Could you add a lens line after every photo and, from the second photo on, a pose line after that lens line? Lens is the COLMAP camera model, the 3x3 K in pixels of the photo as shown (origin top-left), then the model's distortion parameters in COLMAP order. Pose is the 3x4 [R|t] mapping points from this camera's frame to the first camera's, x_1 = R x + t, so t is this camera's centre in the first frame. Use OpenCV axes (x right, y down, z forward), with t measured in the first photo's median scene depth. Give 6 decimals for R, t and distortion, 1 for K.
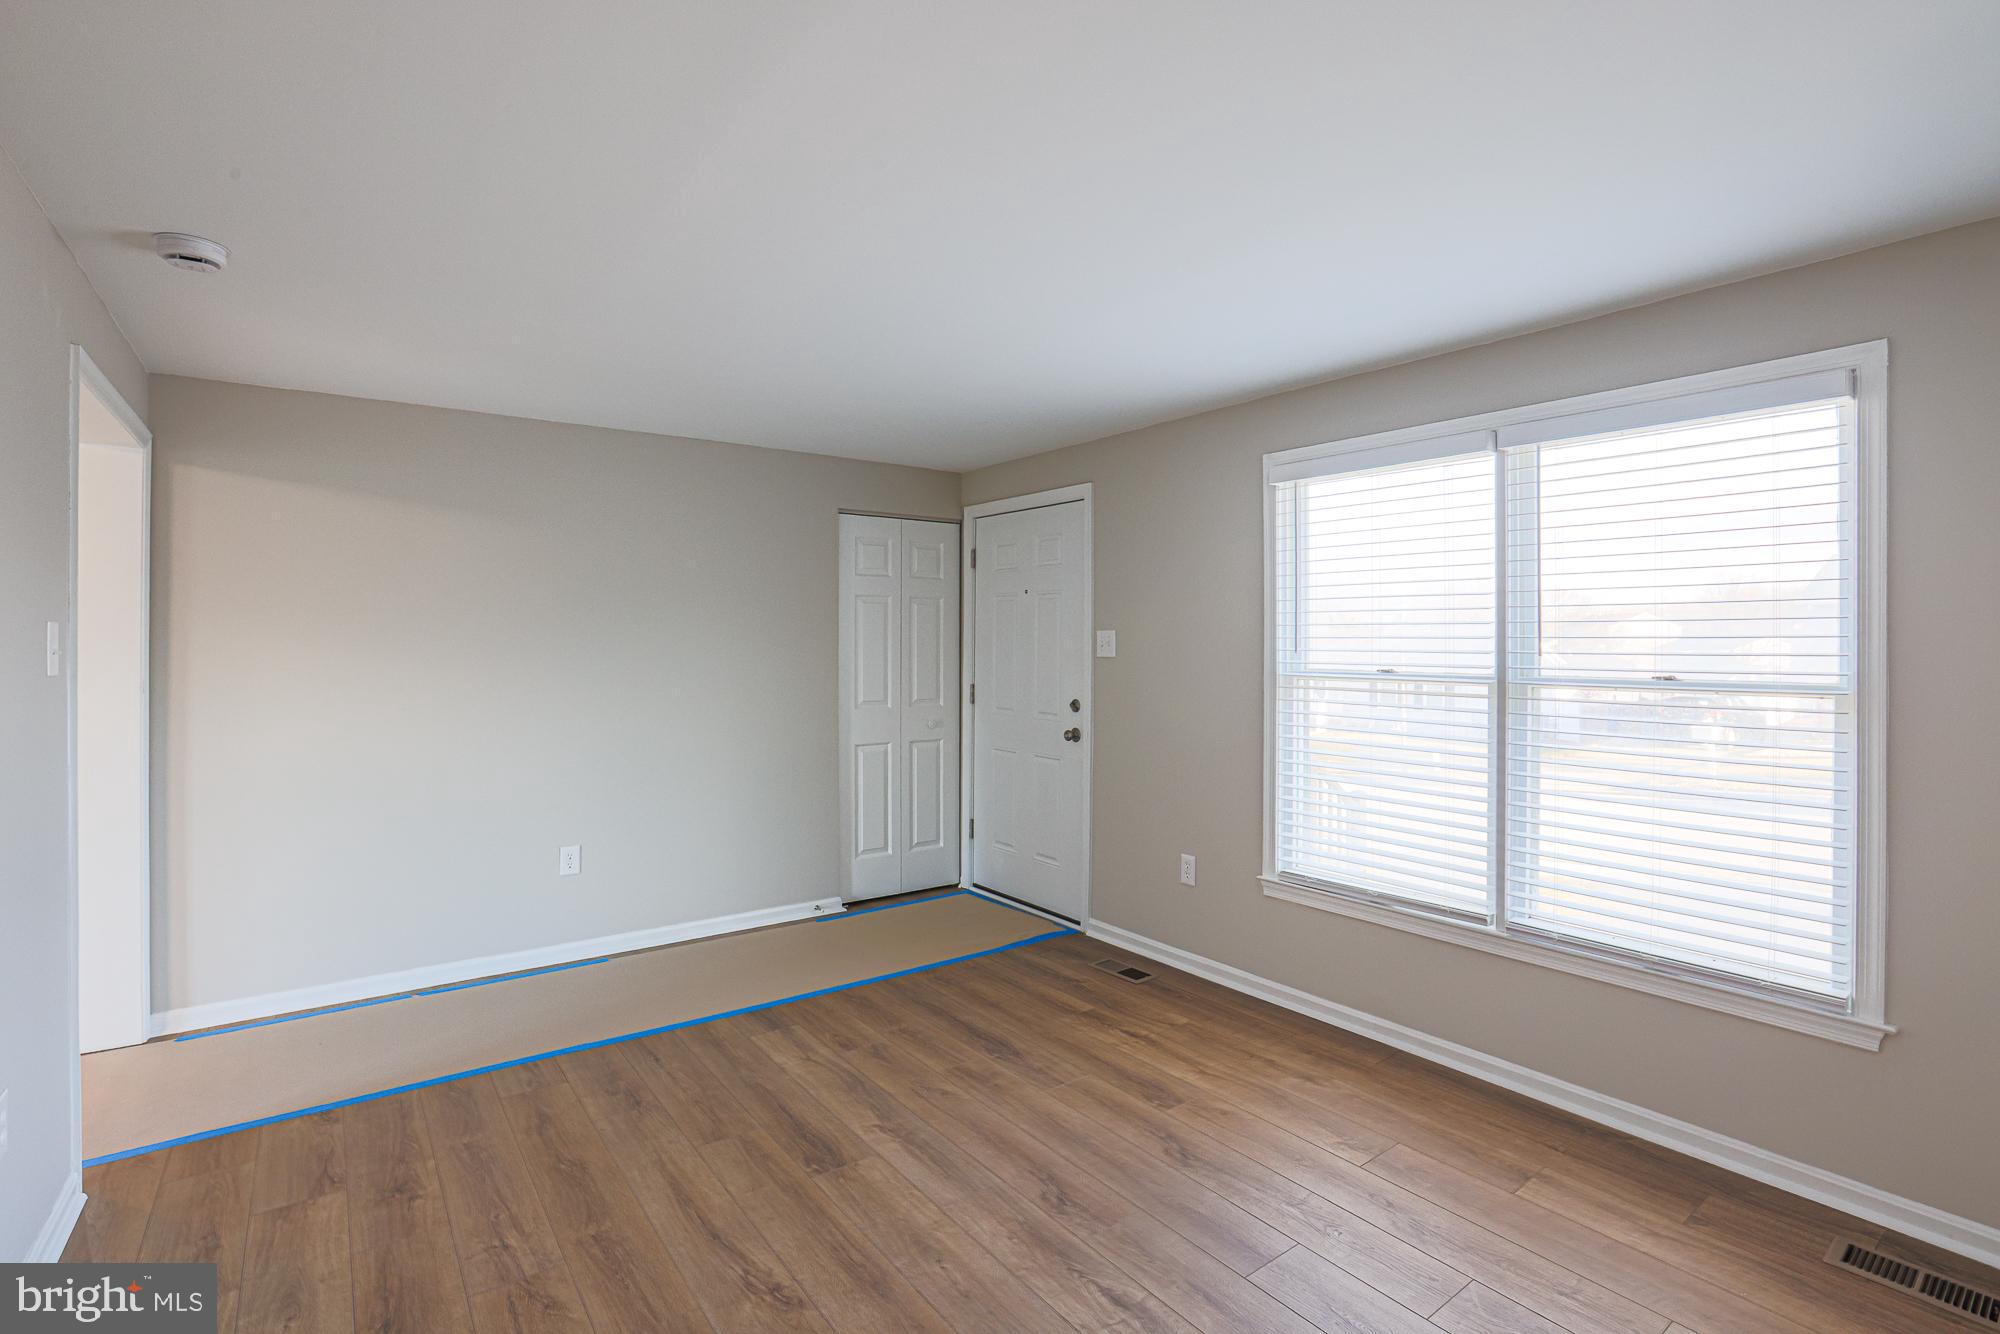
lens RADIAL K [[923.9, 0, 1009.2], [0, 923.9, 641.9], [0, 0, 1]] dist [-0.066523, 0.023232]
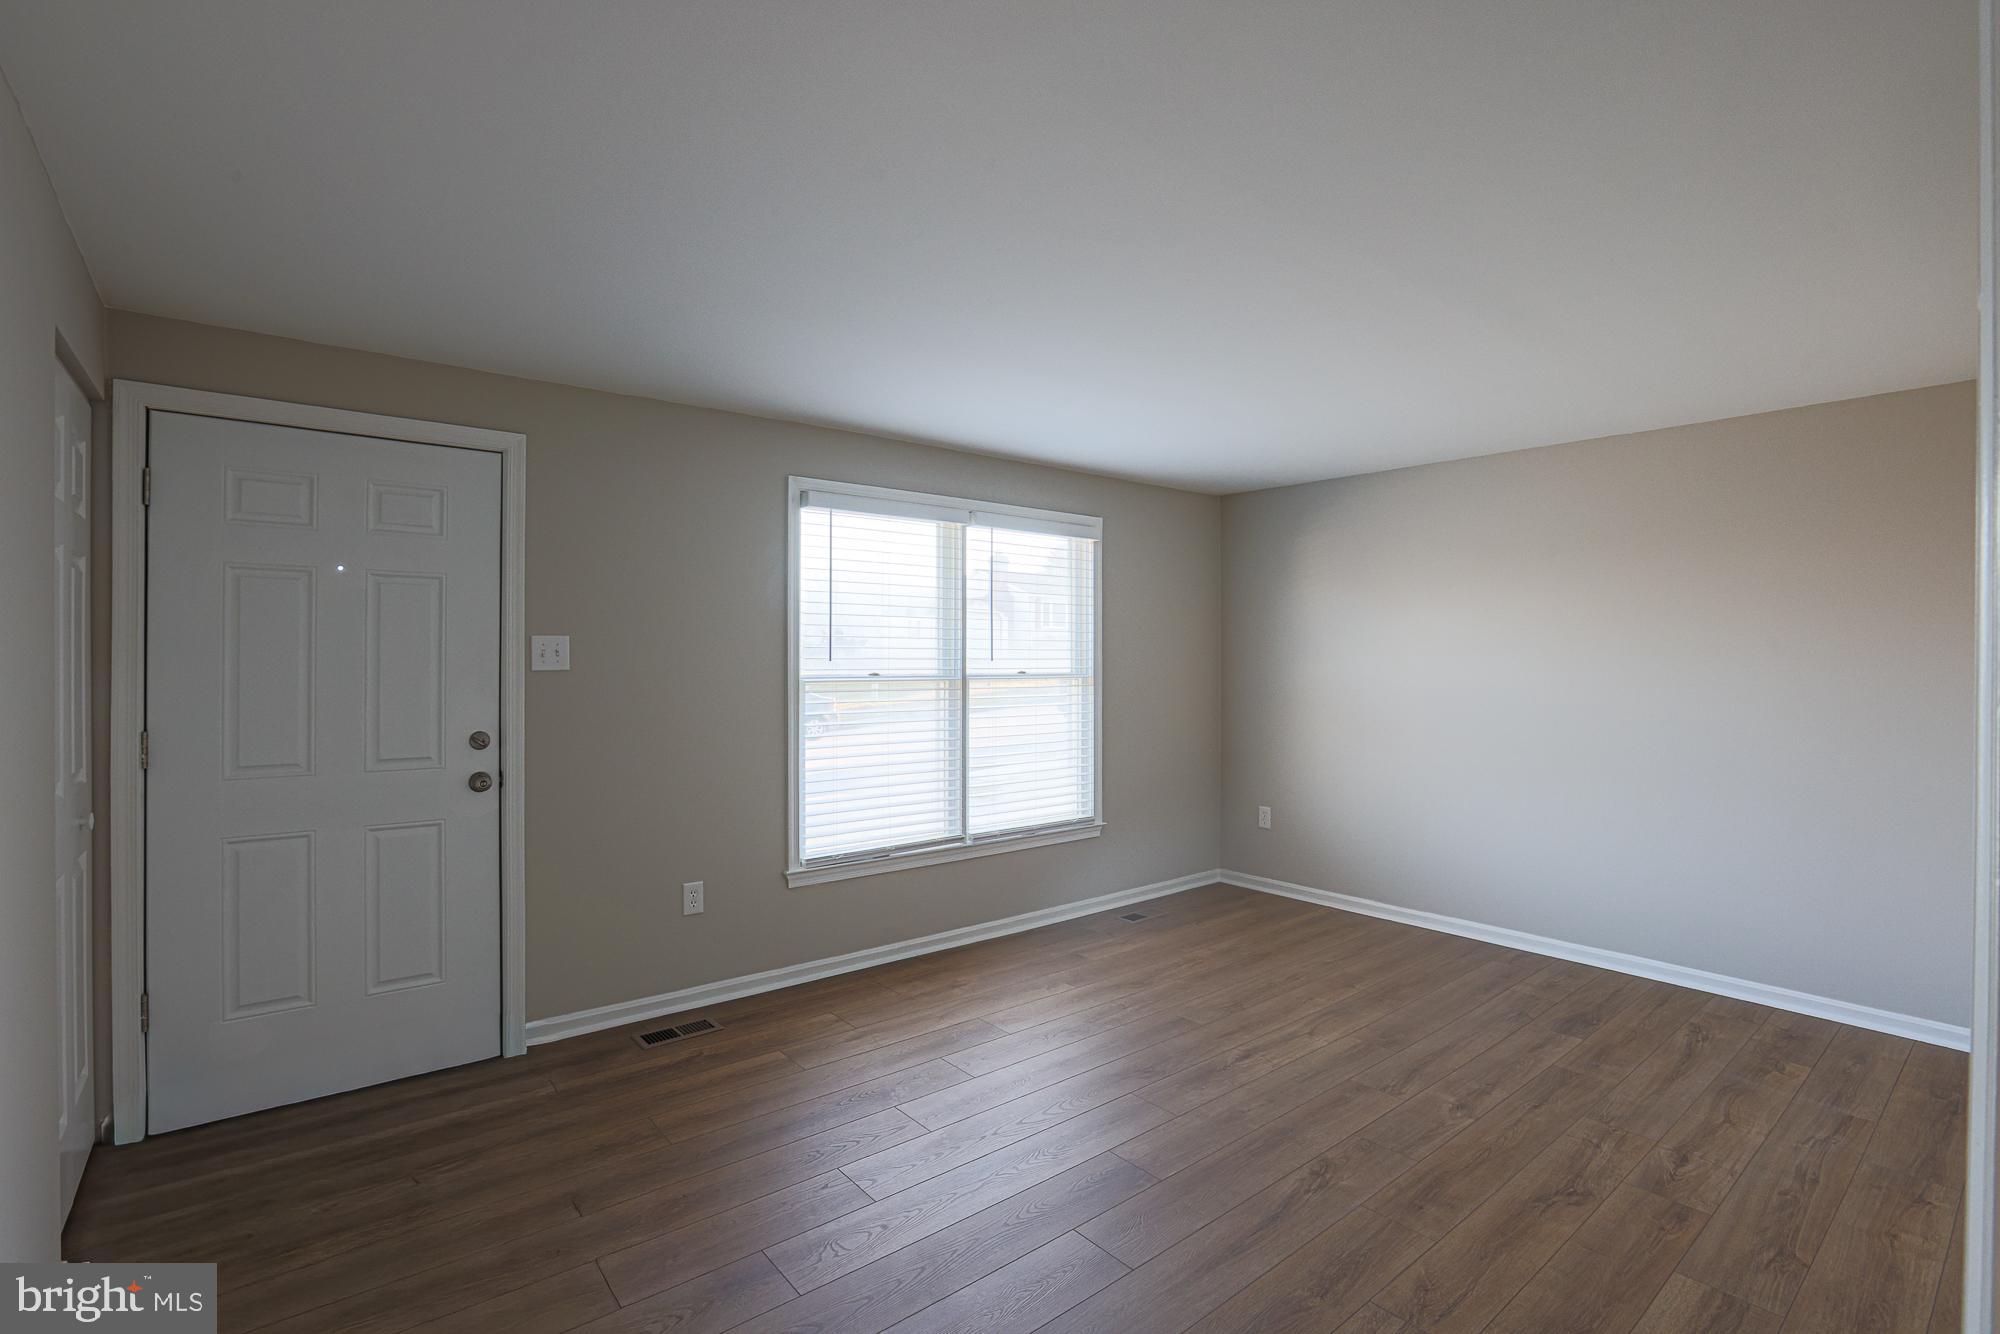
lens RADIAL K [[925.3, 0, 984.2], [0, 925.3, 664.7], [0, 0, 1]] dist [-0.063043, 0.024011]
pose [[-0.019889, -0.013802, 0.999707, -0.909660], [-0.005266, 0.999892, 0.013700, -0.000934], [-0.999788, -0.004992, -0.019960, 0.904218]]
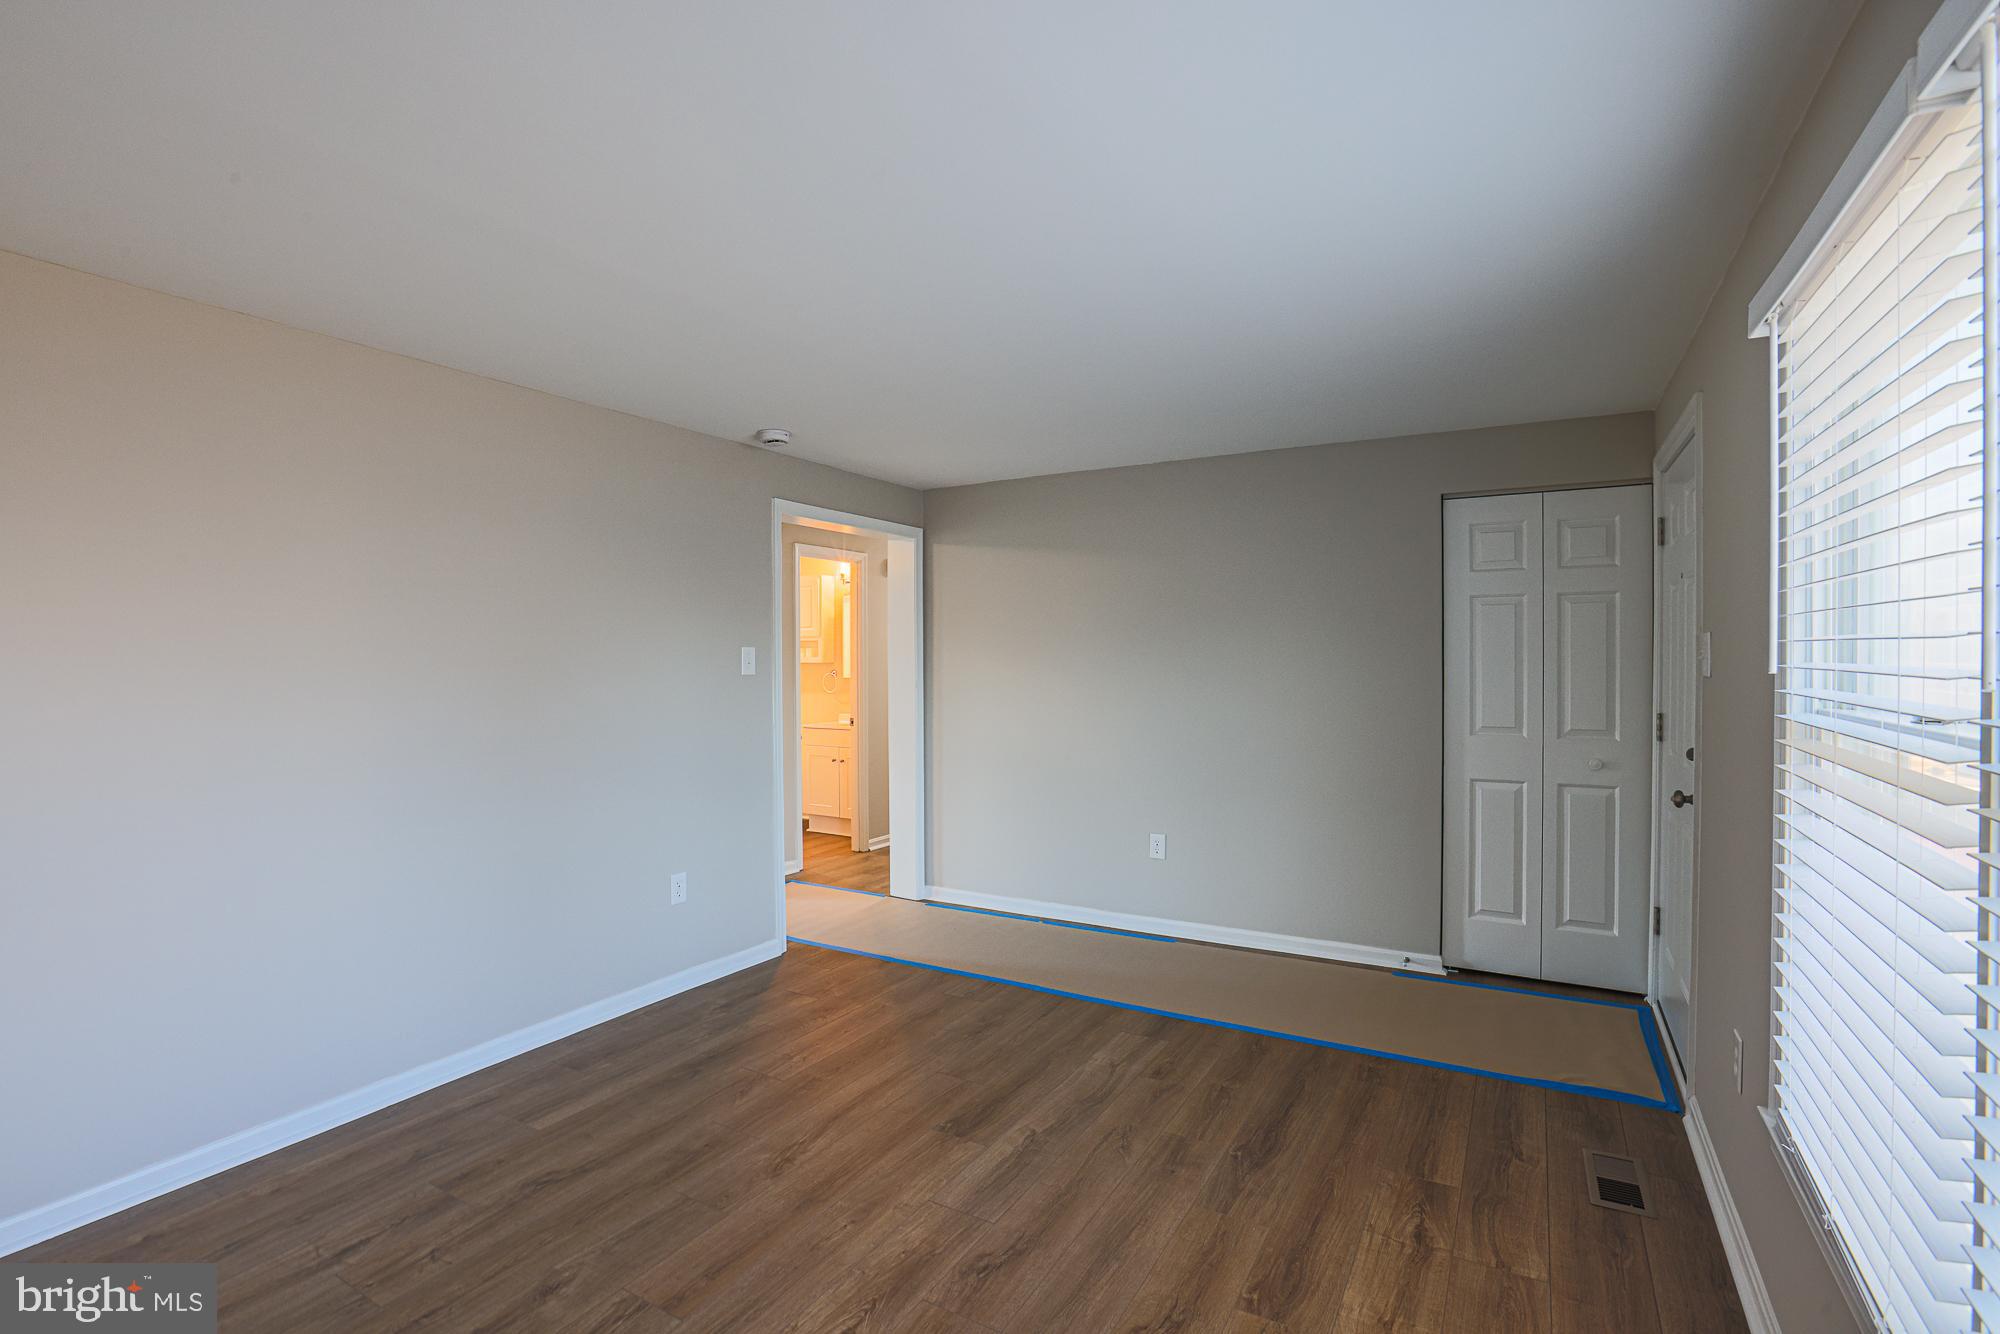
lens RADIAL K [[918.2, 0, 1003.4], [0, 918.2, 667.8], [0, 0, 1]] dist [-0.061644, 0.023661]
pose [[0.389507, 0.008762, -0.920982, 0.635748], [0.007774, 0.999888, 0.012801, -0.000532], [0.920991, -0.012145, 0.389395, 0.477734]]
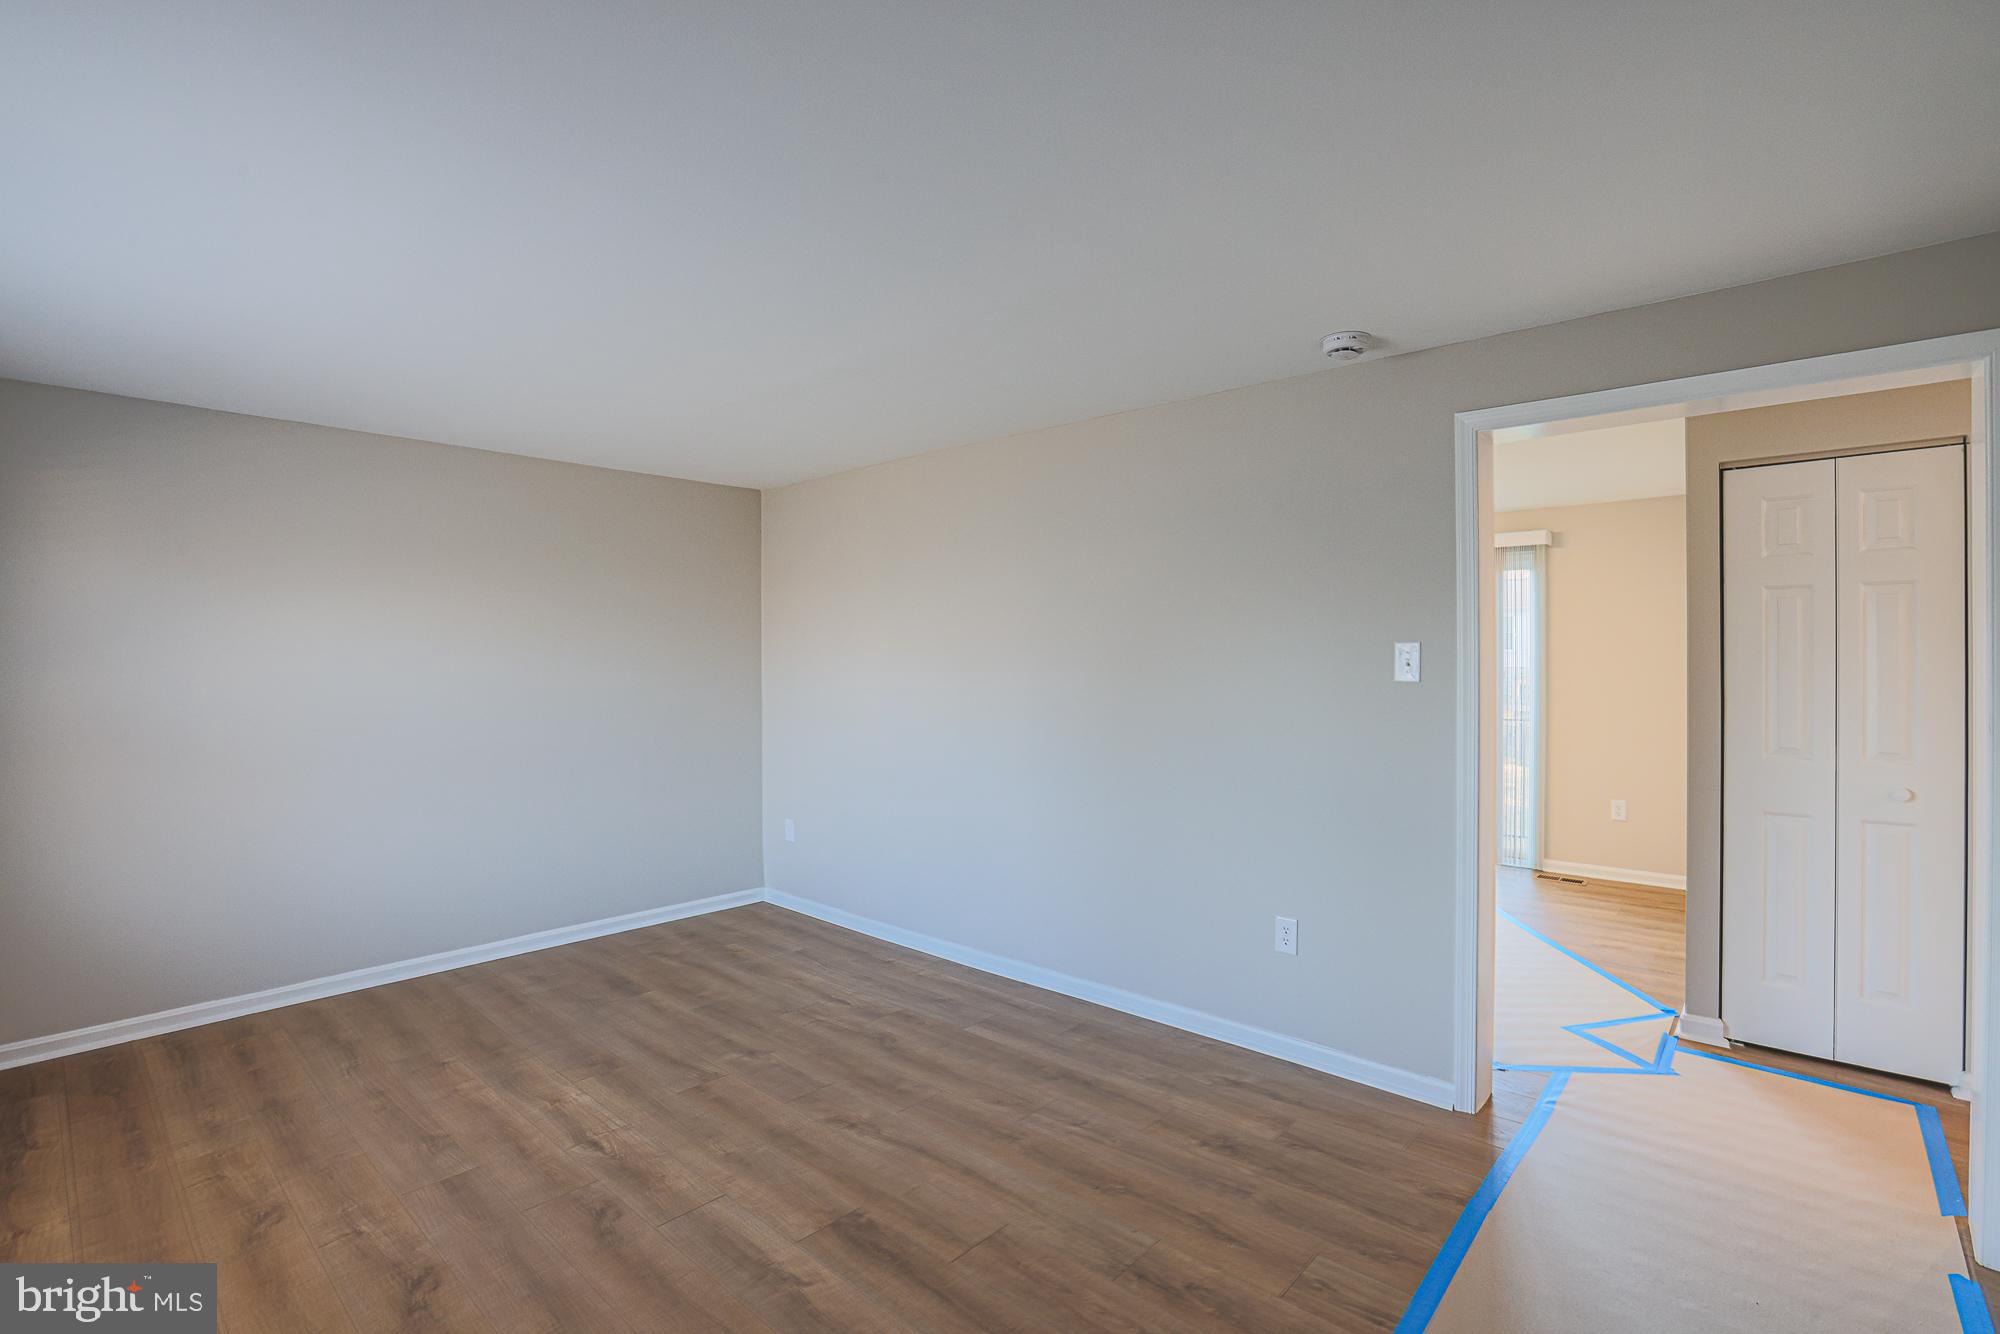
lens RADIAL K [[918.2, 0, 1003.4], [0, 918.2, 667.8], [0, 0, 1]] dist [-0.061644, 0.023661]
pose [[-0.982059, 0.004243, -0.188528, -0.140020], [0.003736, 0.999988, 0.003049, 0.005159], [0.188539, 0.002290, -0.982063, 1.465896]]
